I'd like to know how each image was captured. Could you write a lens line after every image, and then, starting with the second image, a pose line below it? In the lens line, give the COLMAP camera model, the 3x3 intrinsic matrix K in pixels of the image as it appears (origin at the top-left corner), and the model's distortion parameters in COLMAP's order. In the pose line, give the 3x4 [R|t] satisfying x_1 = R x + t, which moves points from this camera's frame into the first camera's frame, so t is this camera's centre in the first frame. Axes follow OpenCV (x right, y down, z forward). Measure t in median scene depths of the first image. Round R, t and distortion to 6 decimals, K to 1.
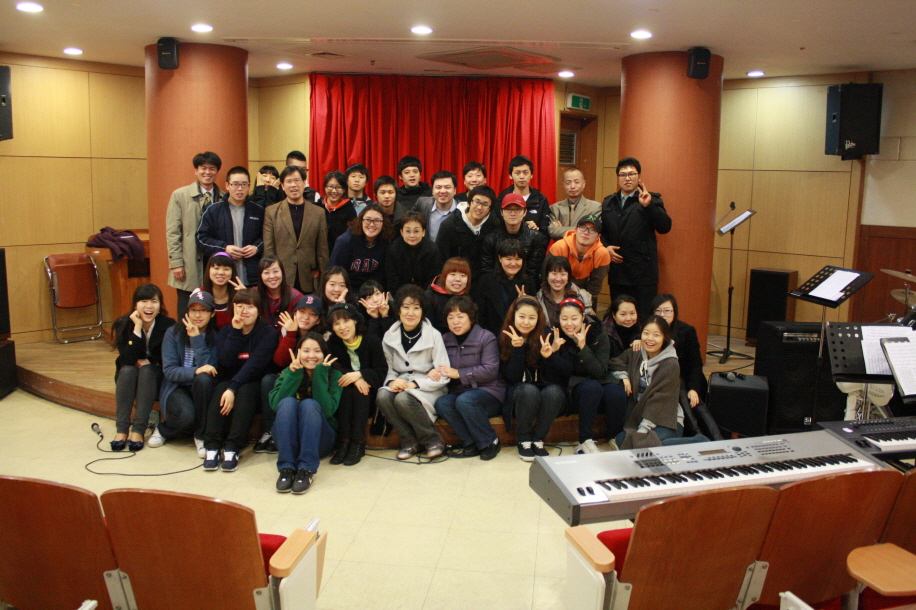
lens RADIAL K [[751.4, 0, 427.6], [0, 751.4, 284.7], [0, 0, 1]] dist [-0.127867, 0.076346]
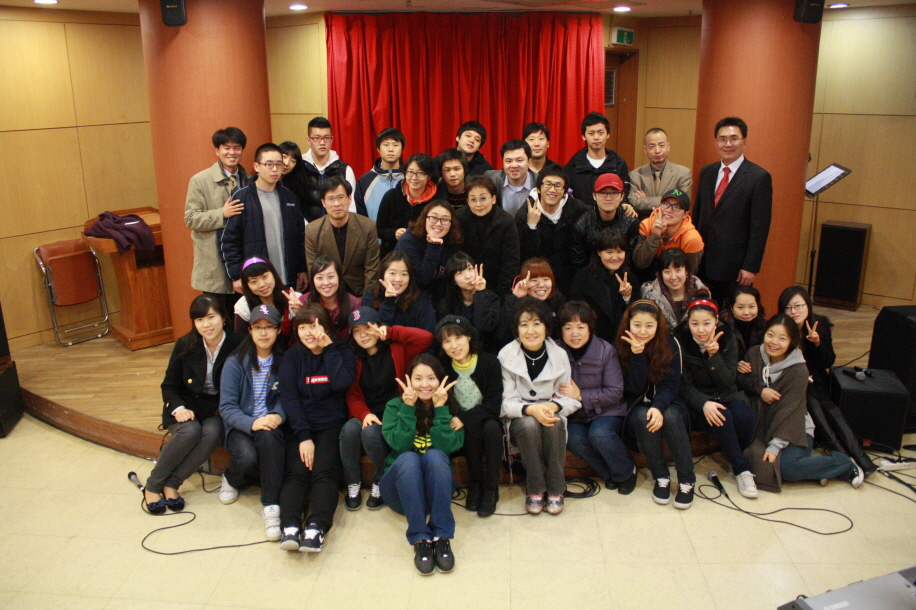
lens RADIAL K [[751.4, 0, 452.8], [0, 751.4, 307.6], [0, 0, 1]] dist [-0.127867, 0.076346]
pose [[0.997388, -0.047515, 0.054401, -0.089917], [0.039692, 0.989804, 0.136795, -0.070612], [-0.060346, -0.134279, 0.989104, 0.124682]]
